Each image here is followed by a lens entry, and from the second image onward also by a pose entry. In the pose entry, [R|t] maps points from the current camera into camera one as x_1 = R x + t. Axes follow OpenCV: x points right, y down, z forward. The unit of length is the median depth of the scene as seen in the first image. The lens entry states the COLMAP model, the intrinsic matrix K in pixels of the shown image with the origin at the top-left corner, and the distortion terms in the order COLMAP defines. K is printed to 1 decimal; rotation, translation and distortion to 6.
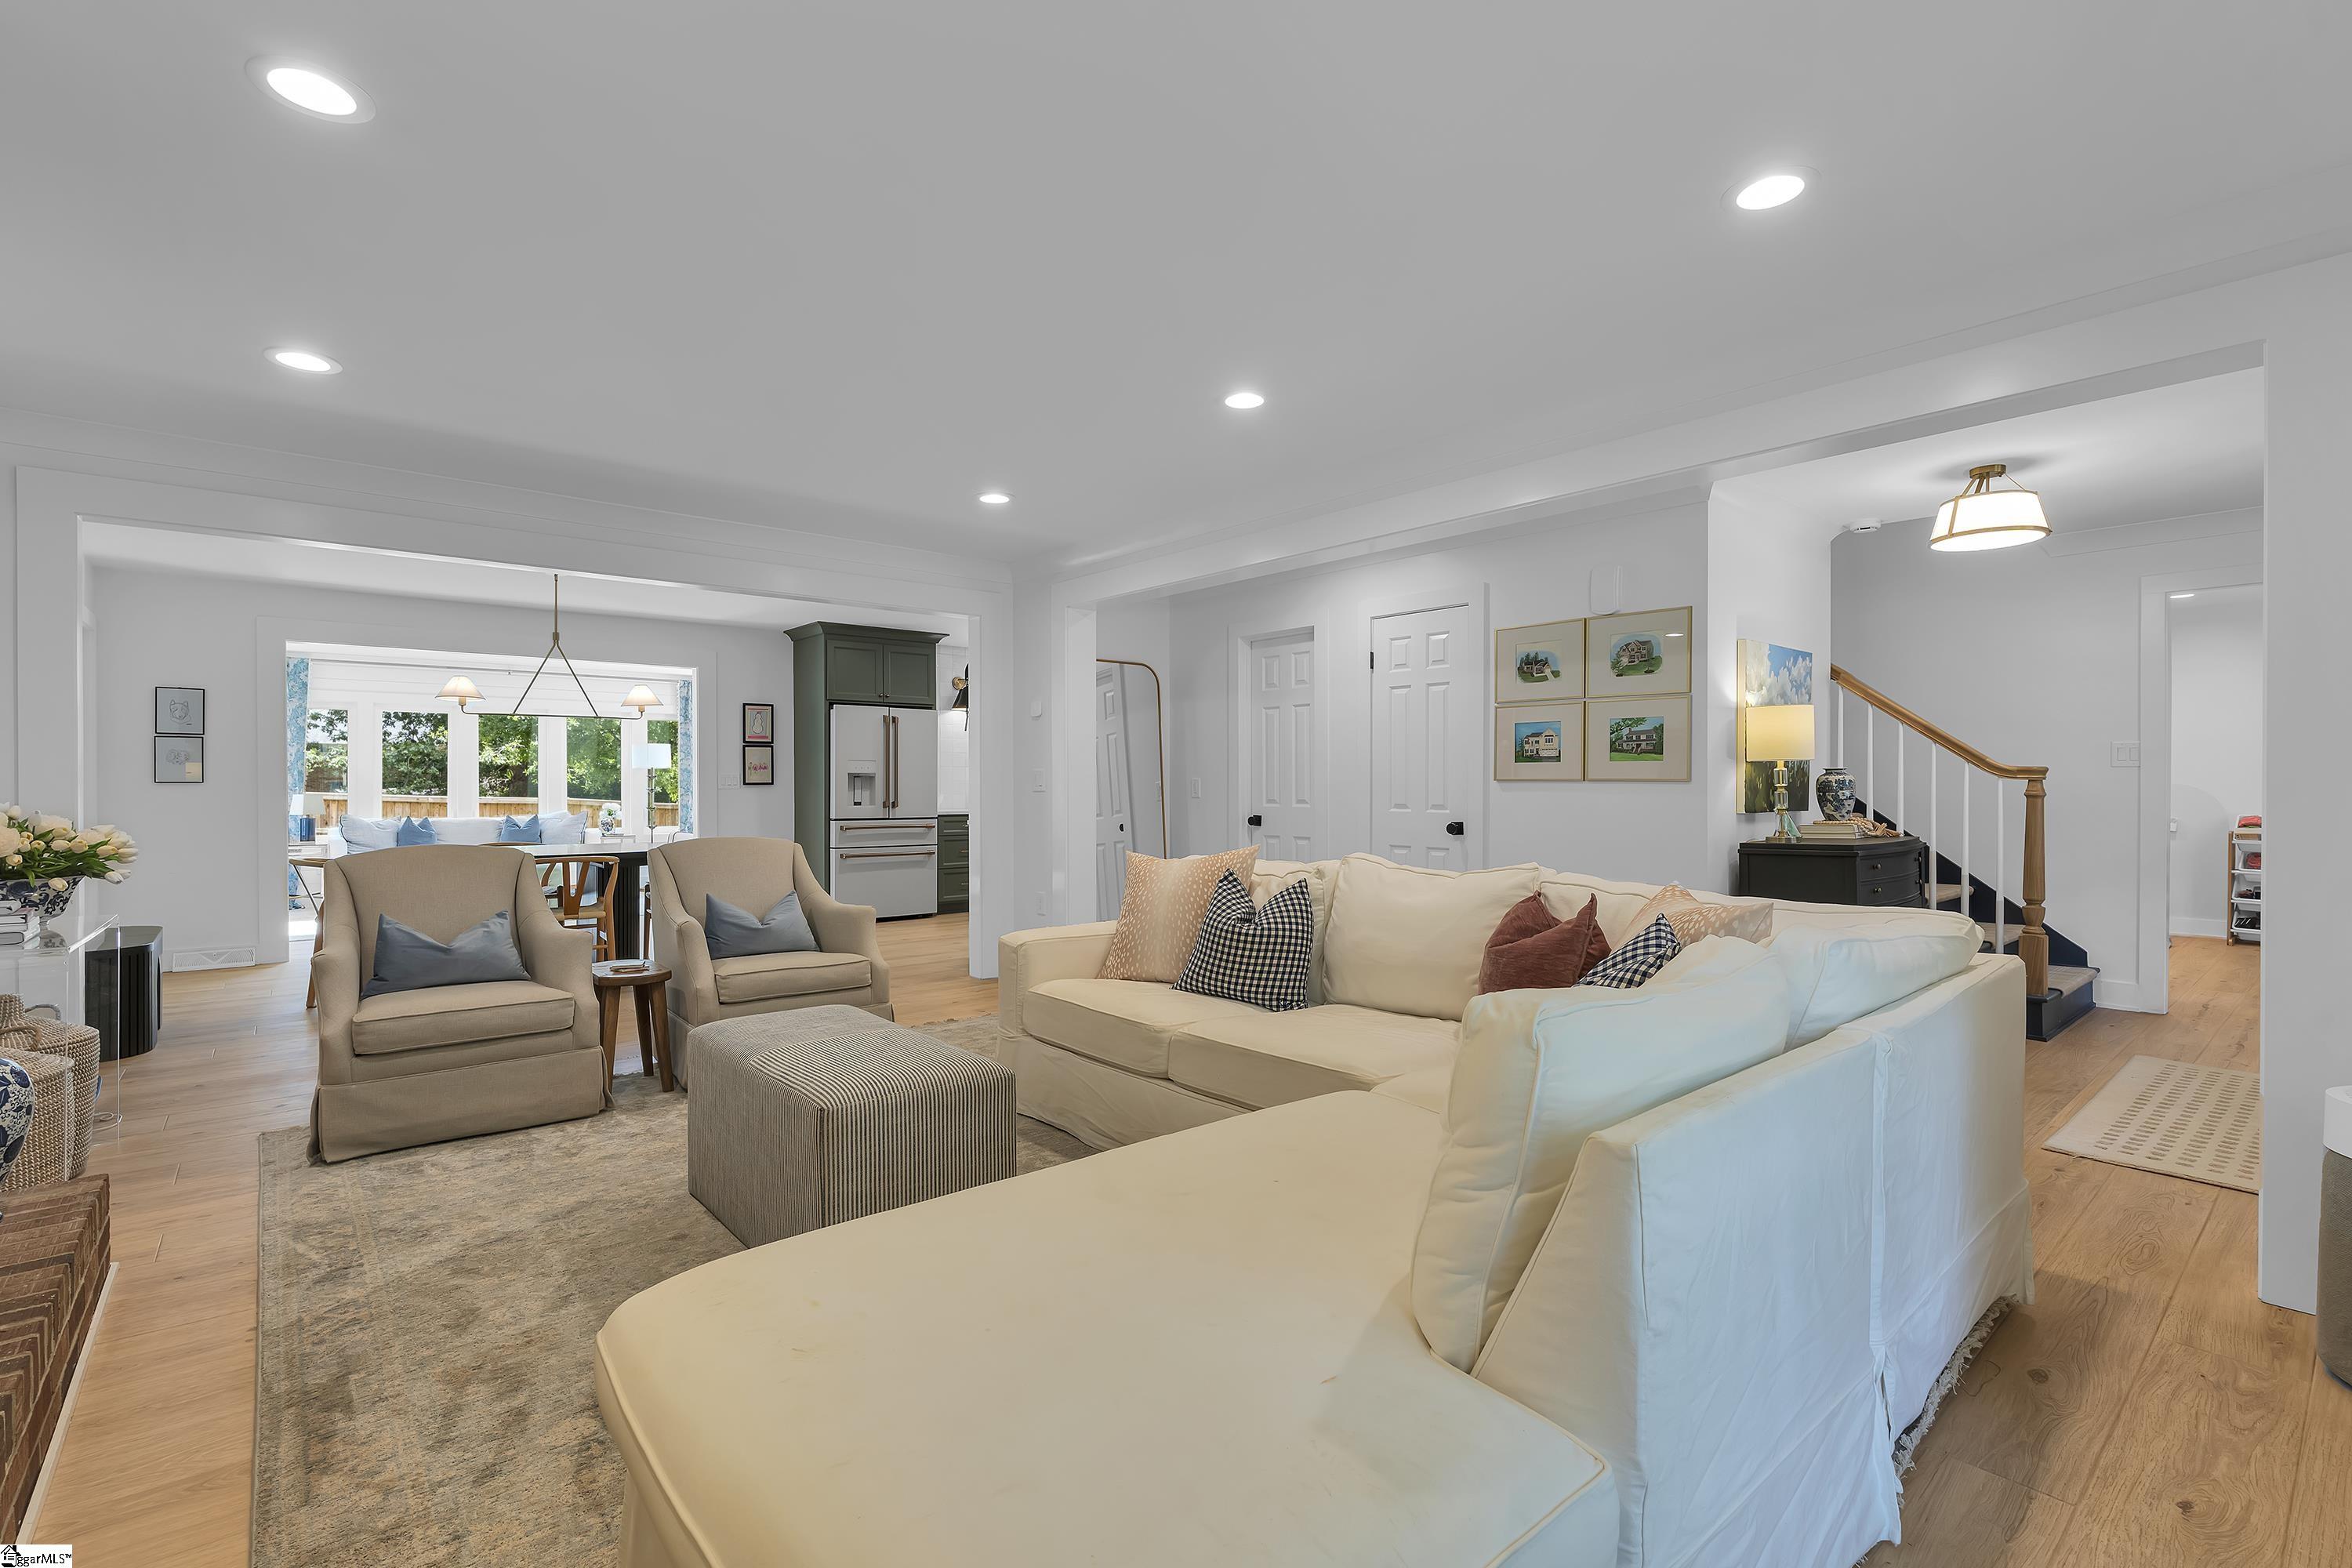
lens RADIAL K [[1028.9, 0, 1191.5], [0, 1028.9, 788.1], [0, 0, 1]] dist [-0.010007, -0.001061]
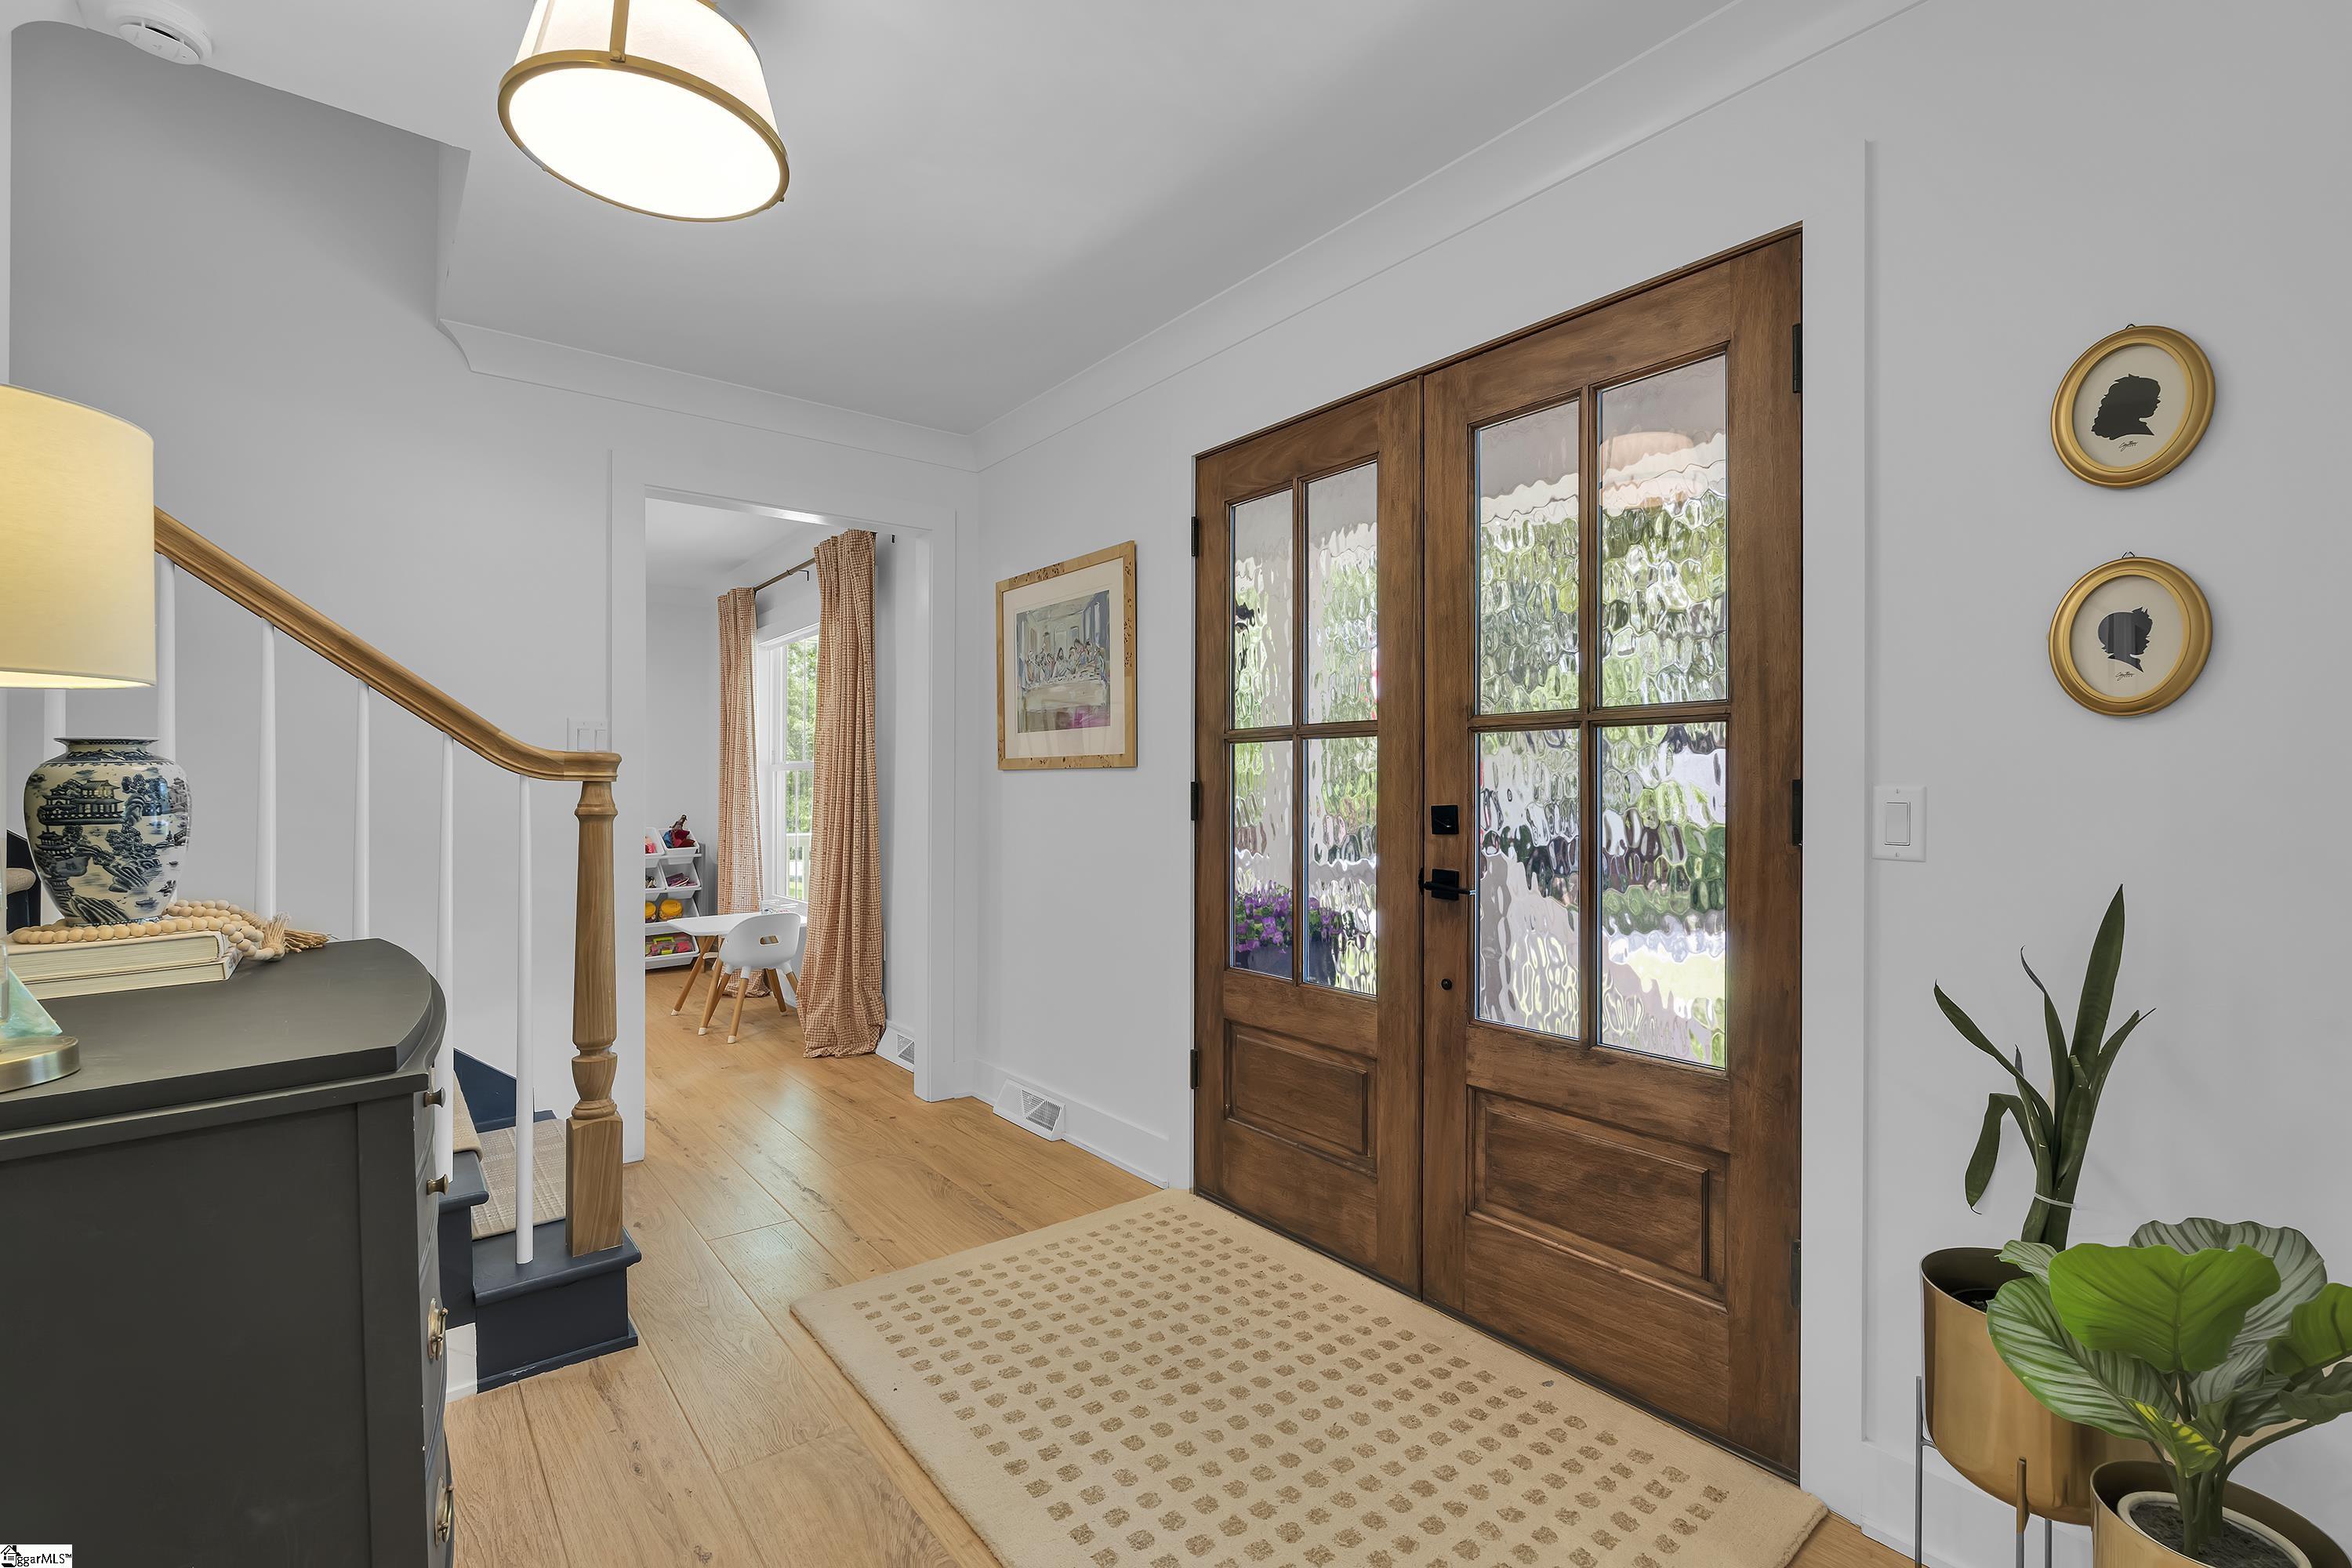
lens RADIAL K [[1028.9, 0, 1160.6], [0, 1028.9, 780.9], [0, 0, 1]] dist [-0.010007, -0.001061]
pose [[0.062703, 0.005110, 0.998019, 0.205977], [0.005282, 0.999971, -0.005452, -0.002517], [-0.998018, 0.005614, 0.062675, 0.391325]]
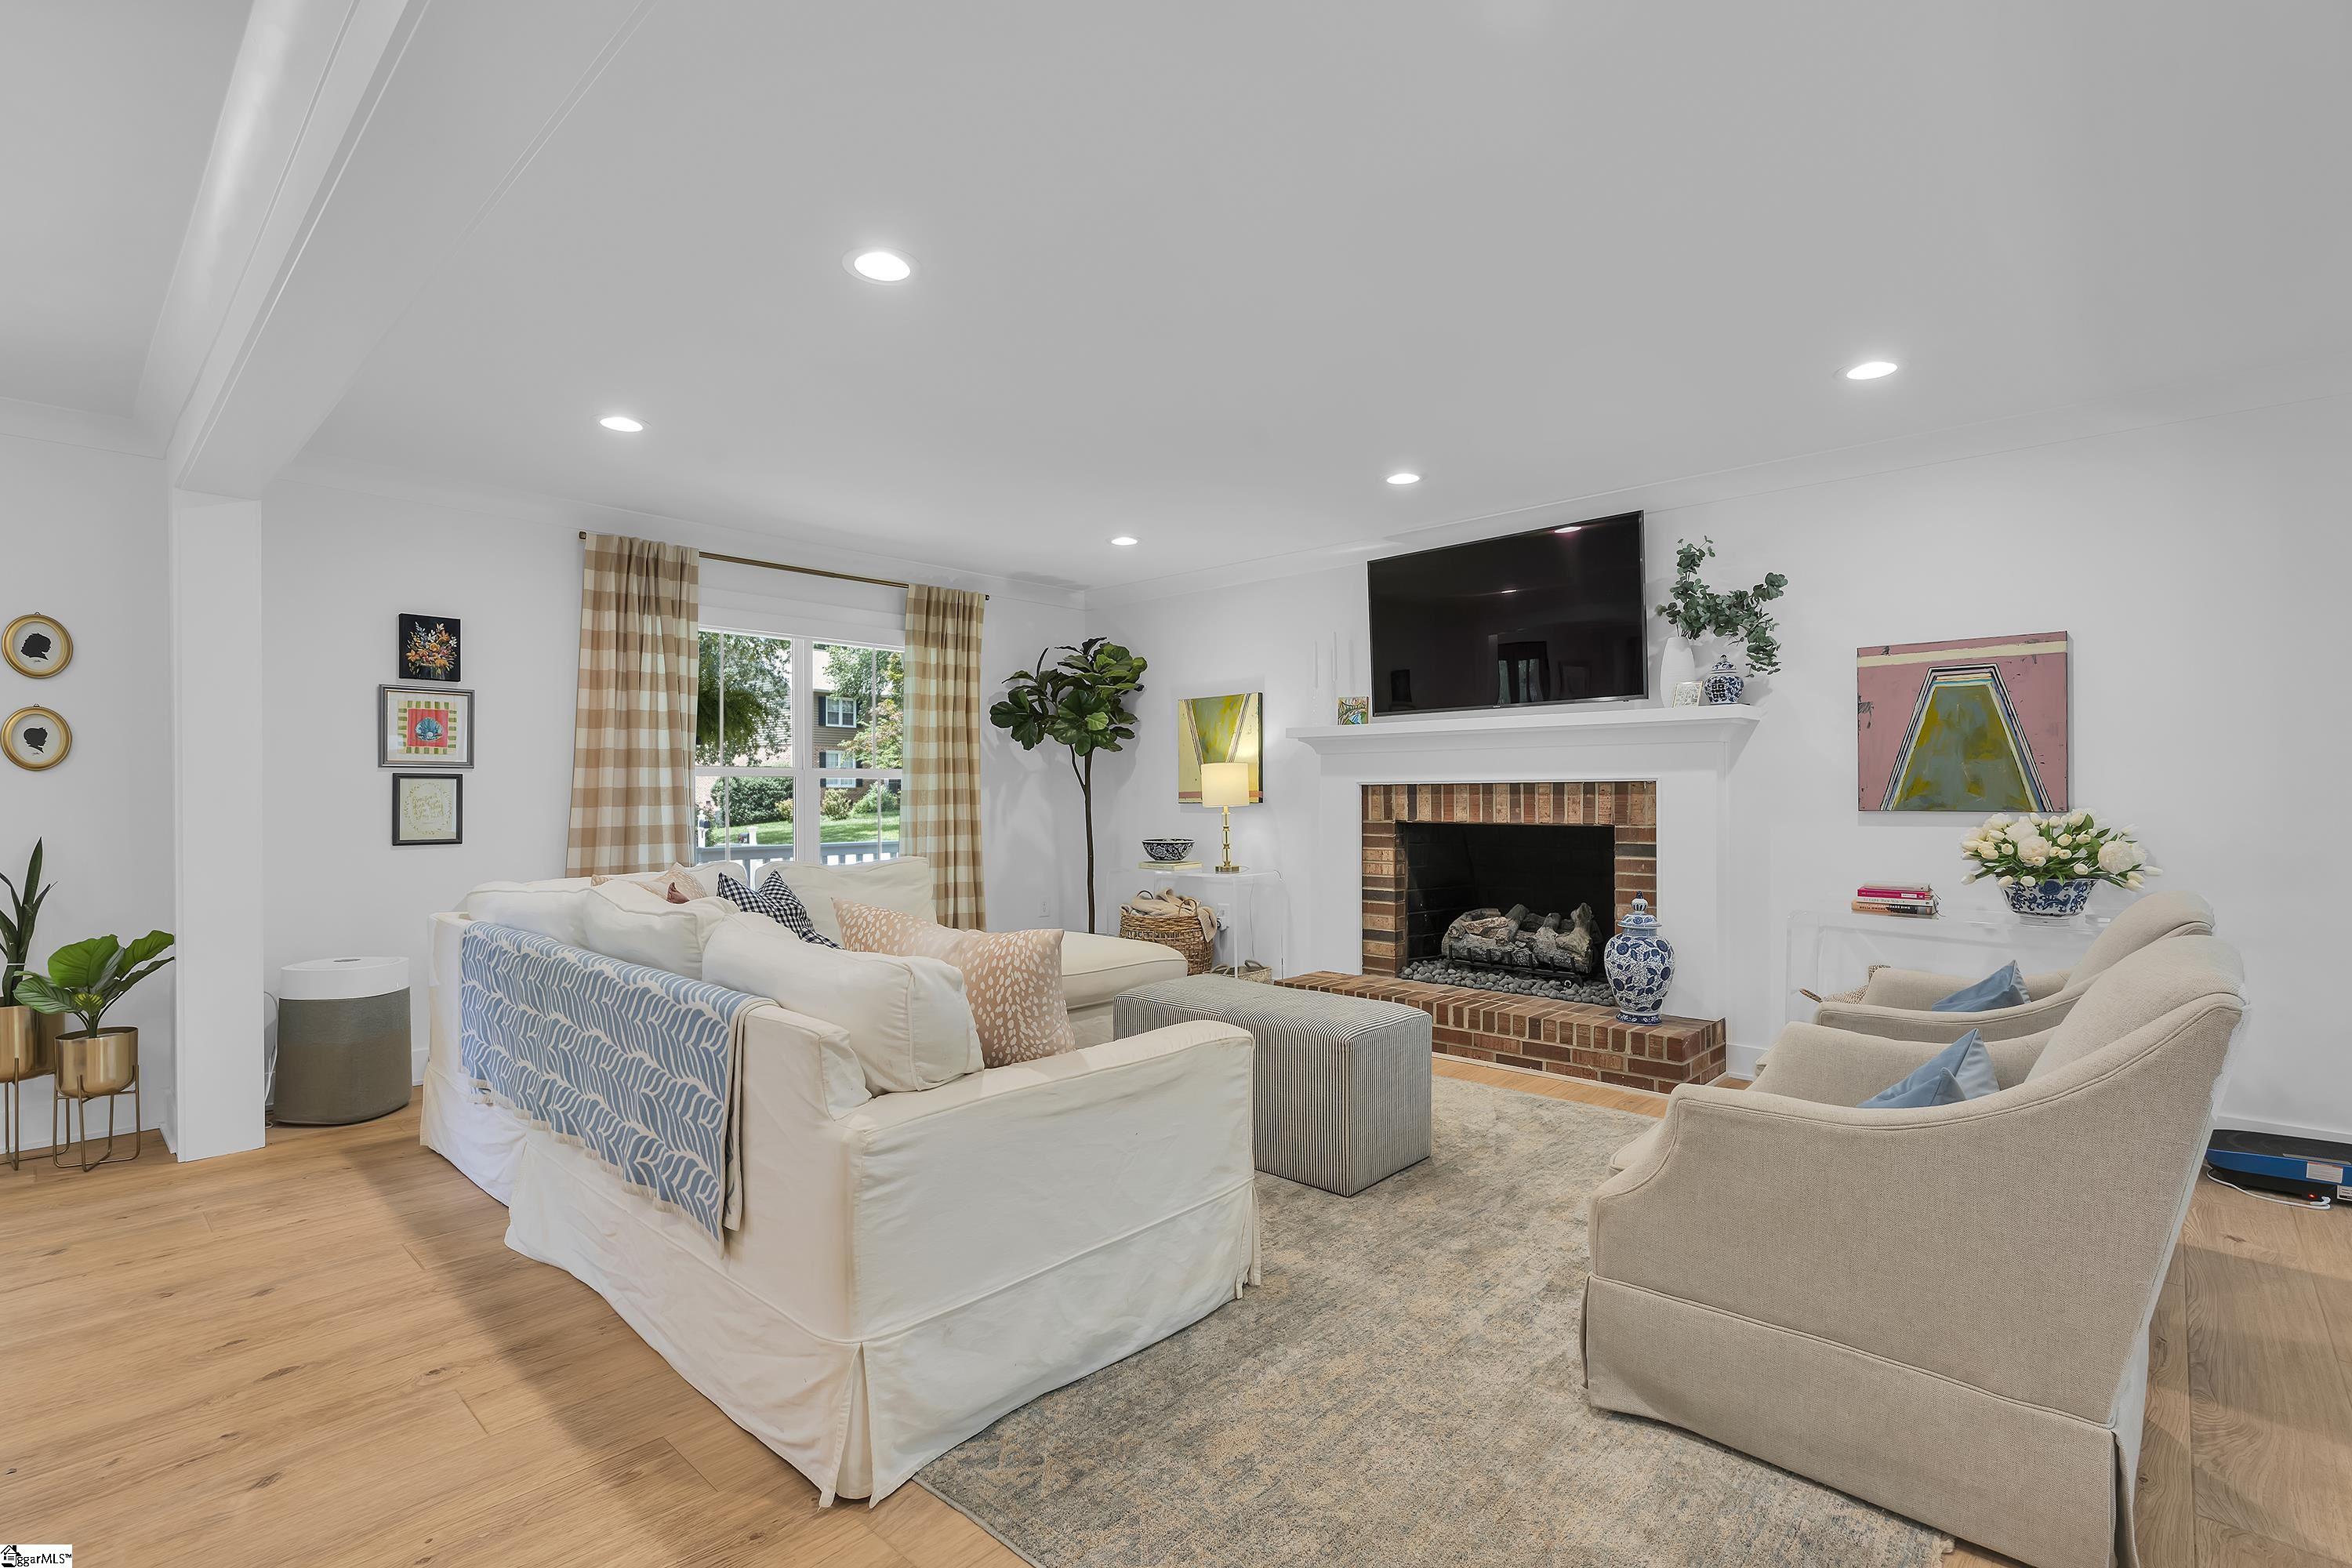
lens RADIAL K [[1028.9, 0, 1152.6], [0, 1028.9, 799.0], [0, 0, 1]] dist [-0.010007, -0.001061]
pose [[-0.994527, 0.003882, -0.104410, -0.019599], [0.002453, 0.999902, 0.013809, -0.006184], [0.104453, 0.013477, -0.994439, 0.693408]]
